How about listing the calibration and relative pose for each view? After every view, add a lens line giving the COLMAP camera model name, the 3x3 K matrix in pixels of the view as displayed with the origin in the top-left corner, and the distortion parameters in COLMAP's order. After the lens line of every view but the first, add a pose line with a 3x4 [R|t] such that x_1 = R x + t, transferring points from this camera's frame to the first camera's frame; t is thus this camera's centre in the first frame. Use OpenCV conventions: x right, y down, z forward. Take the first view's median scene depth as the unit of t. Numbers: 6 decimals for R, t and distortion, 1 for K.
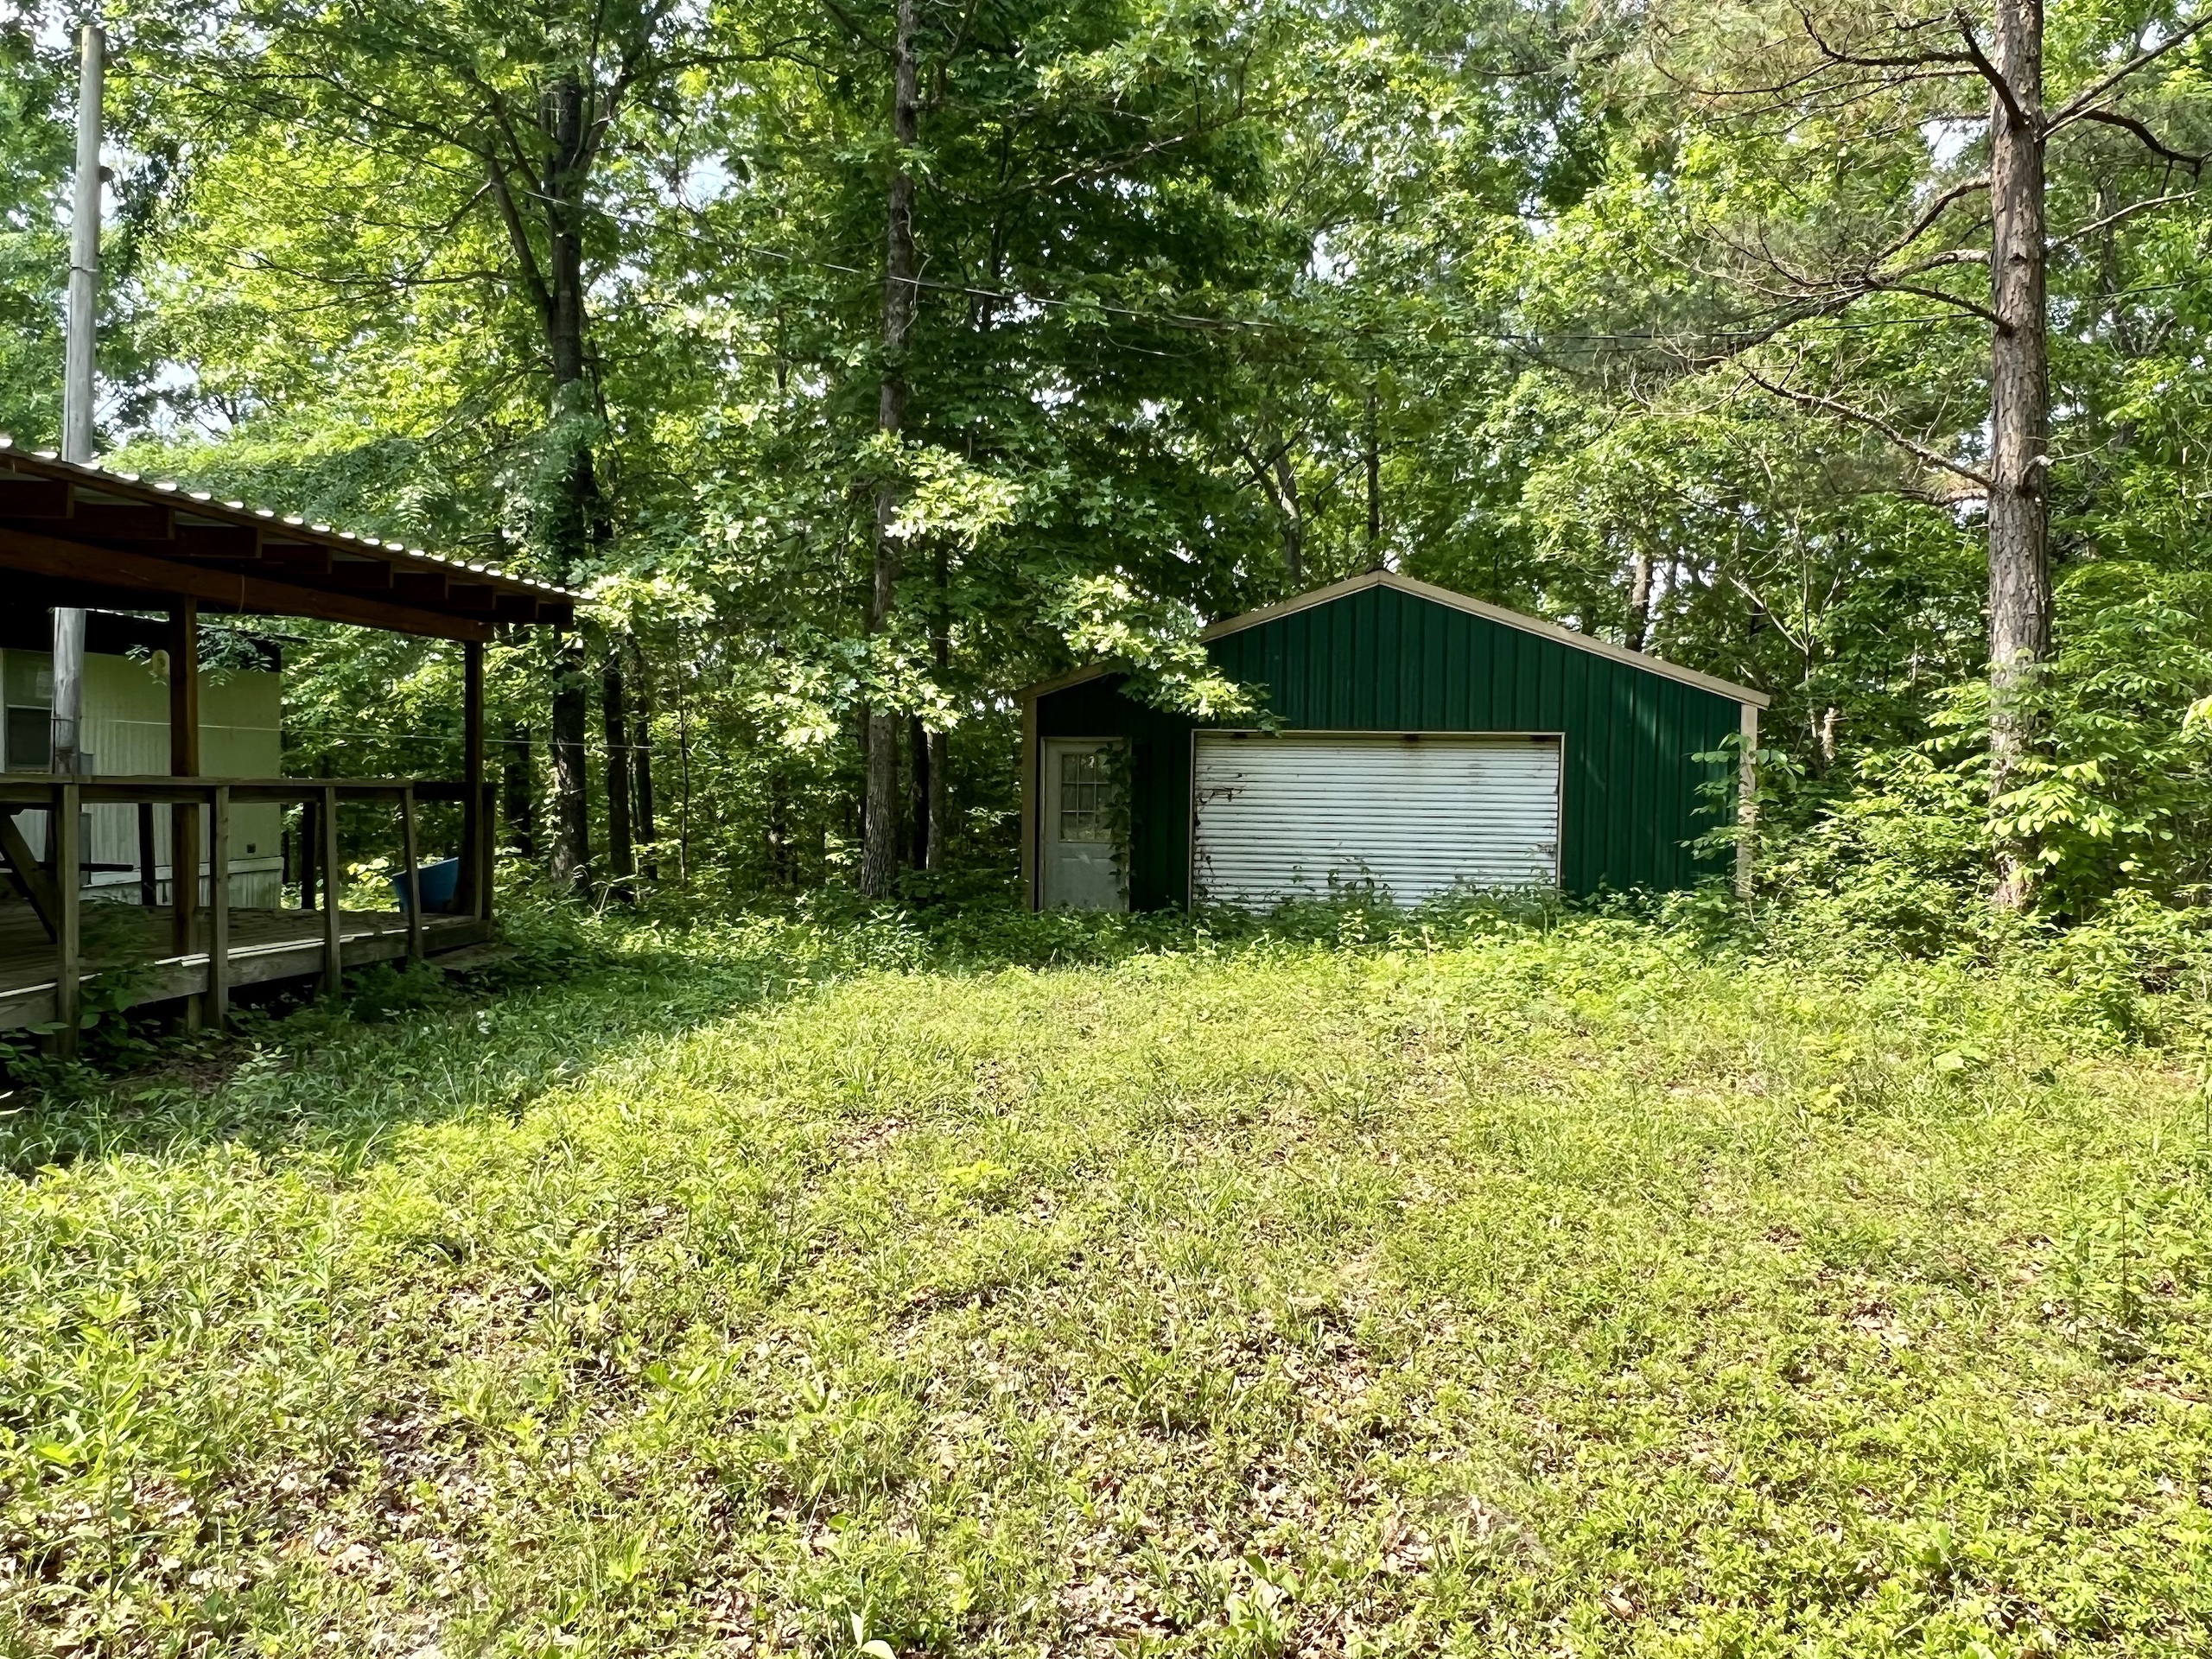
lens RADIAL K [[1655.0, 0, 1112.0], [0, 1655.0, 845.3], [0, 0, 1]] dist [0.006891, -0.004937]
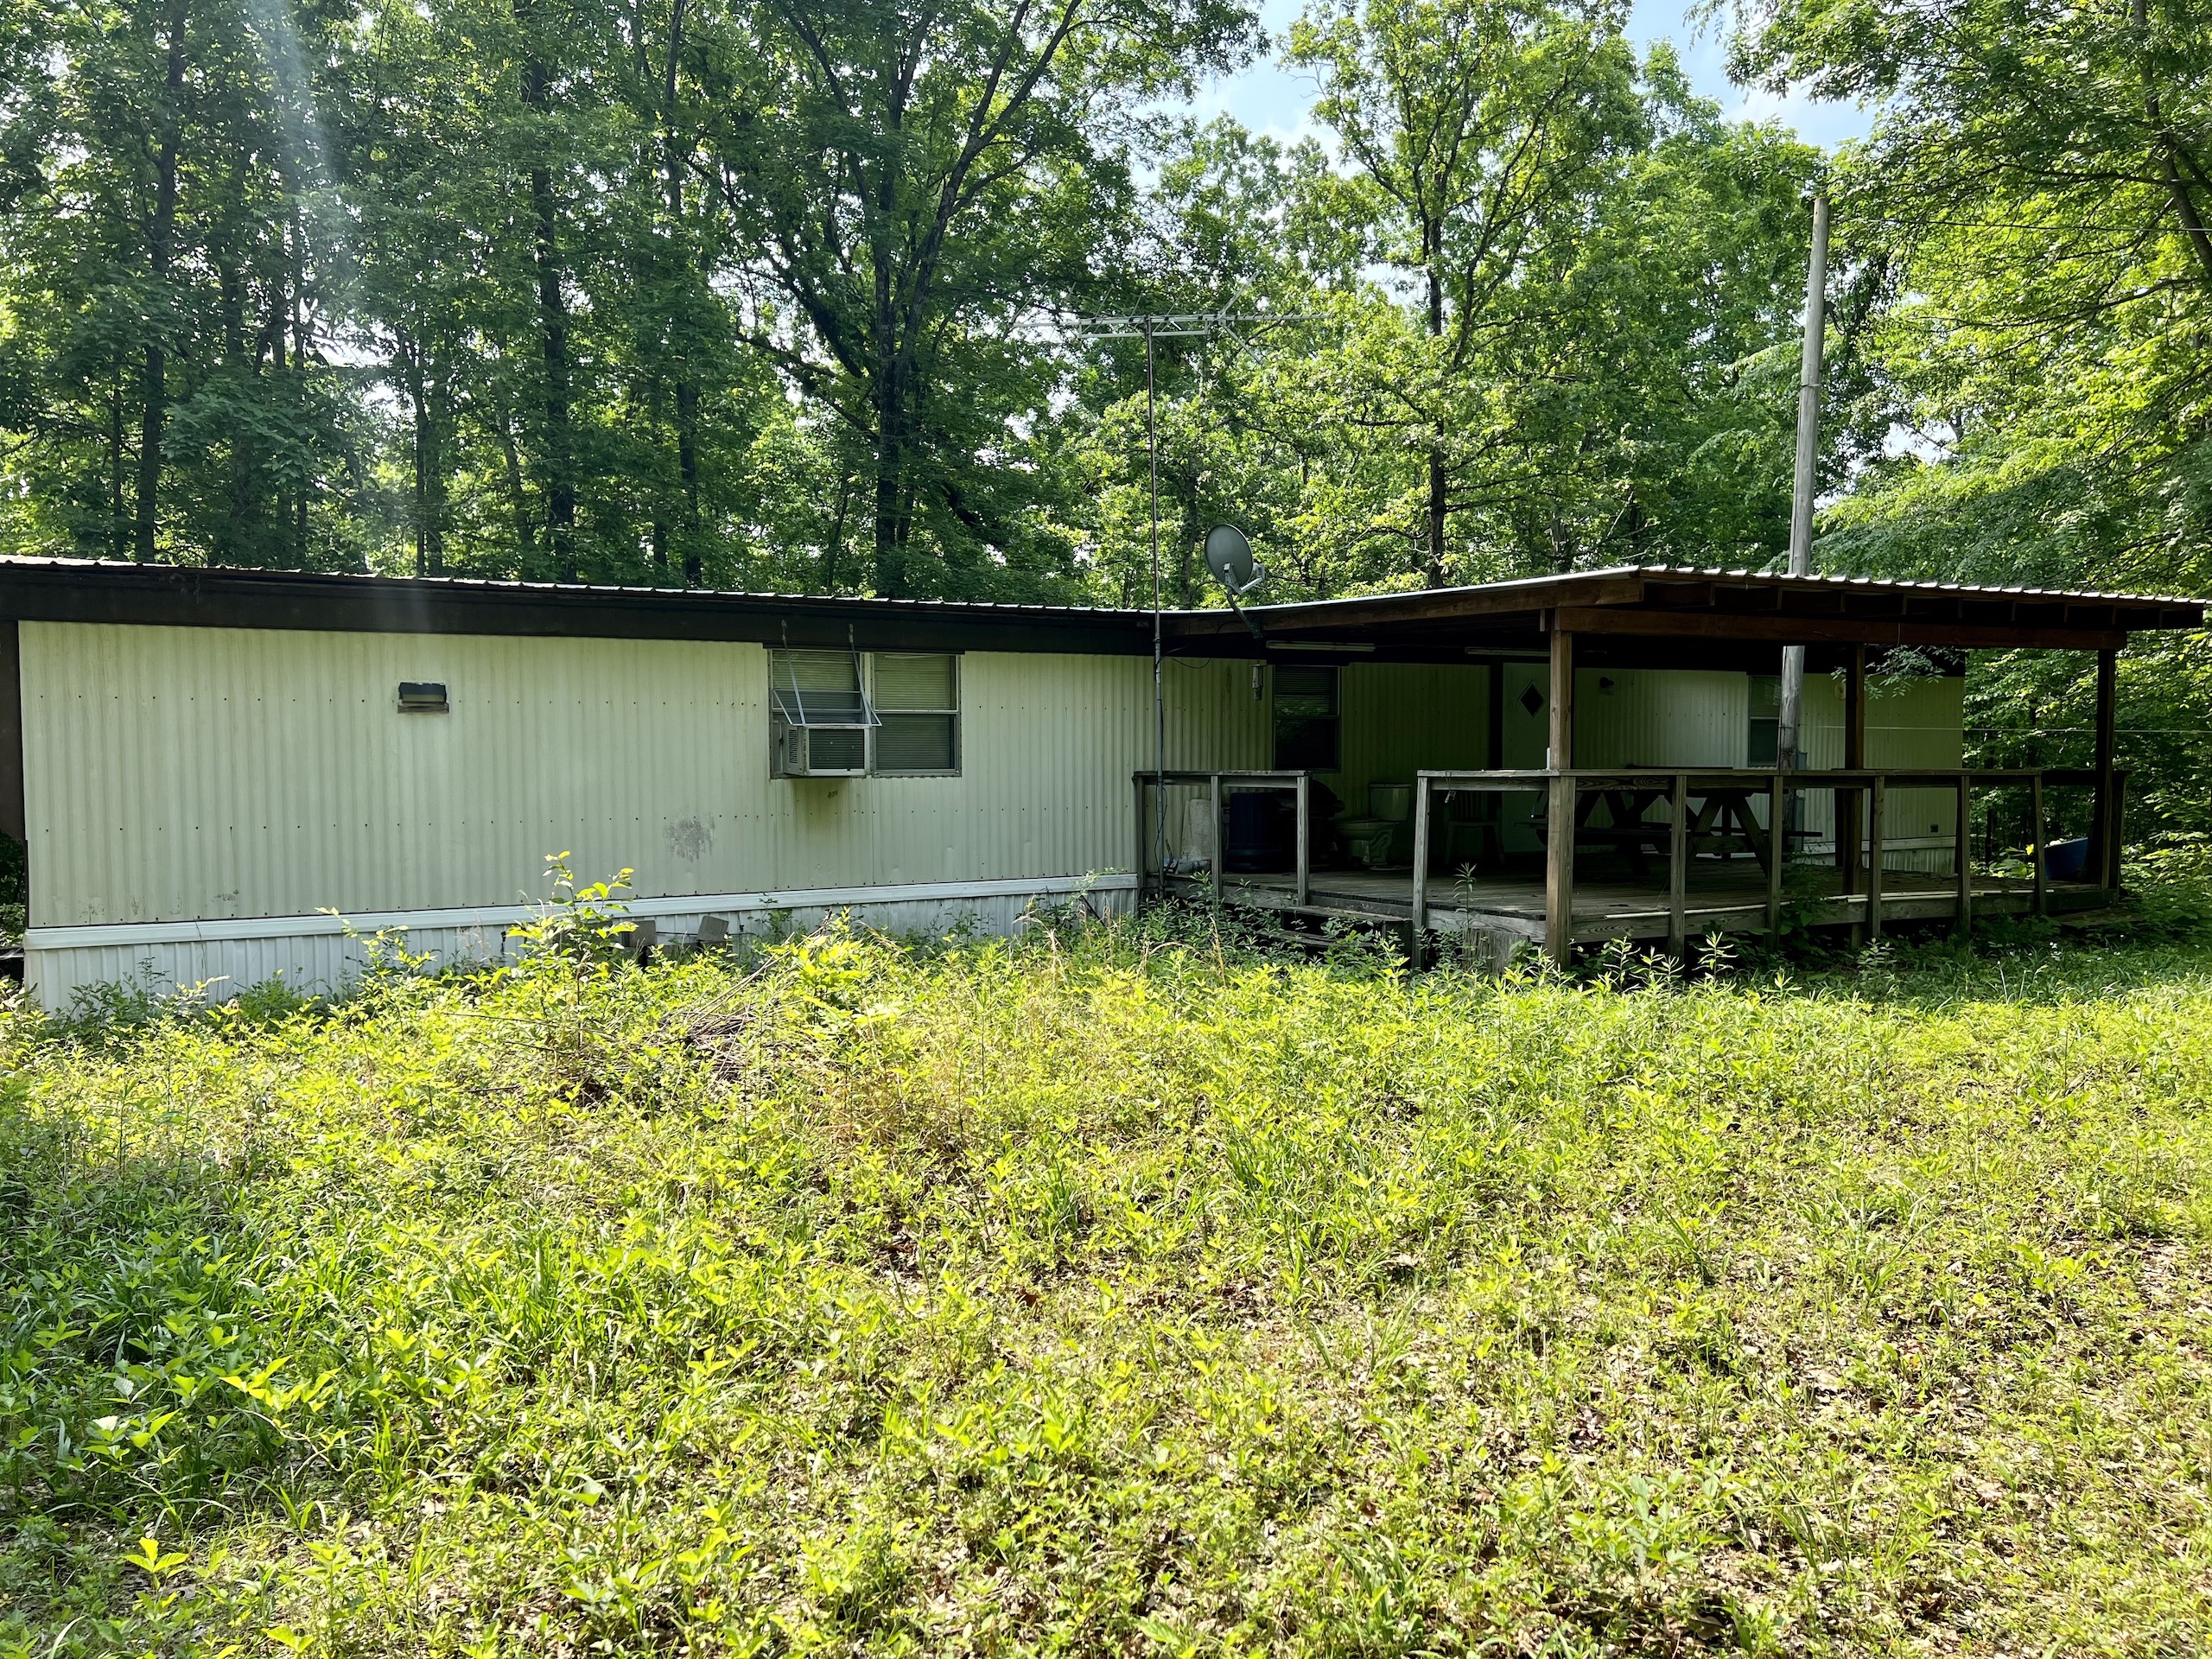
lens RADIAL K [[1790.4, 0, 1106.0], [0, 1790.4, 829.5], [0, 0, 1]] dist [0.045621, -0.001445]
pose [[0.590870, 0.013453, -0.806654, 0.210584], [-0.017564, 0.999838, 0.003809, 0.010313], [0.806575, 0.011917, 0.591011, -0.292353]]
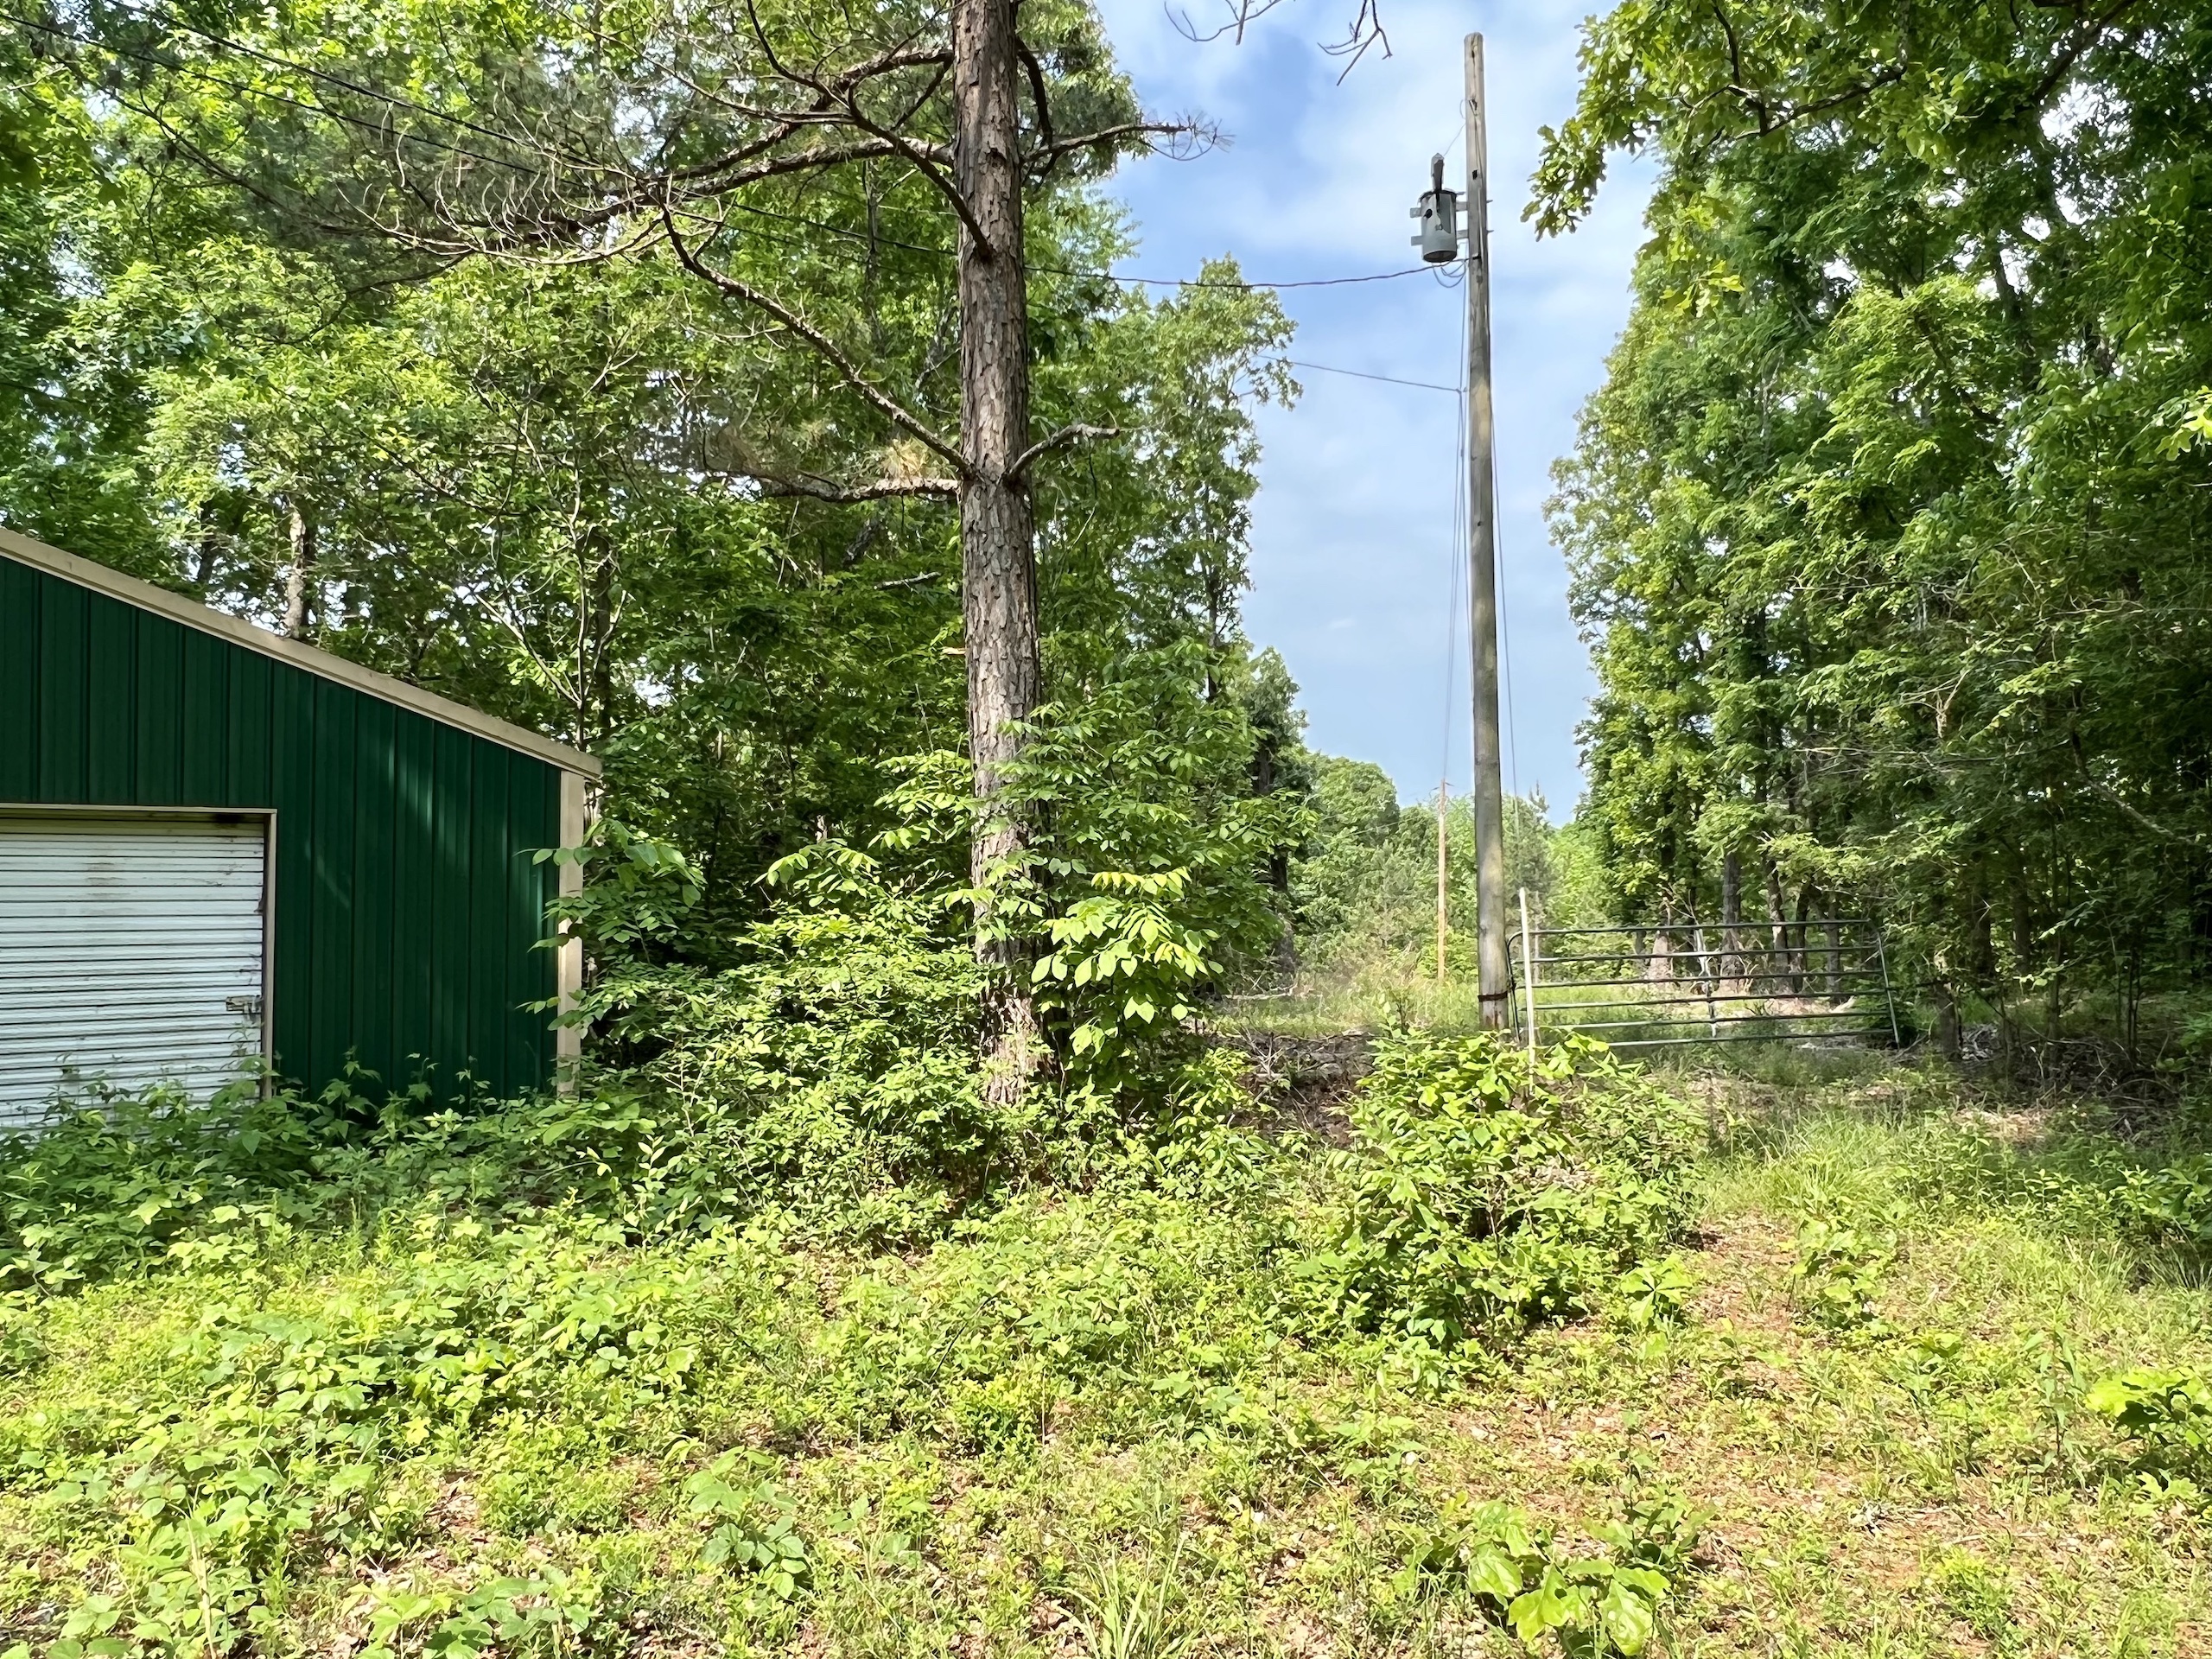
lens RADIAL K [[1655.0, 0, 1112.0], [0, 1655.0, 845.3], [0, 0, 1]] dist [0.006891, -0.004937]
pose [[0.688208, -0.004815, 0.725498, 0.059983], [0.034314, 0.999075, -0.025920, -0.036300], [-0.724702, 0.042733, 0.687736, 0.453199]]
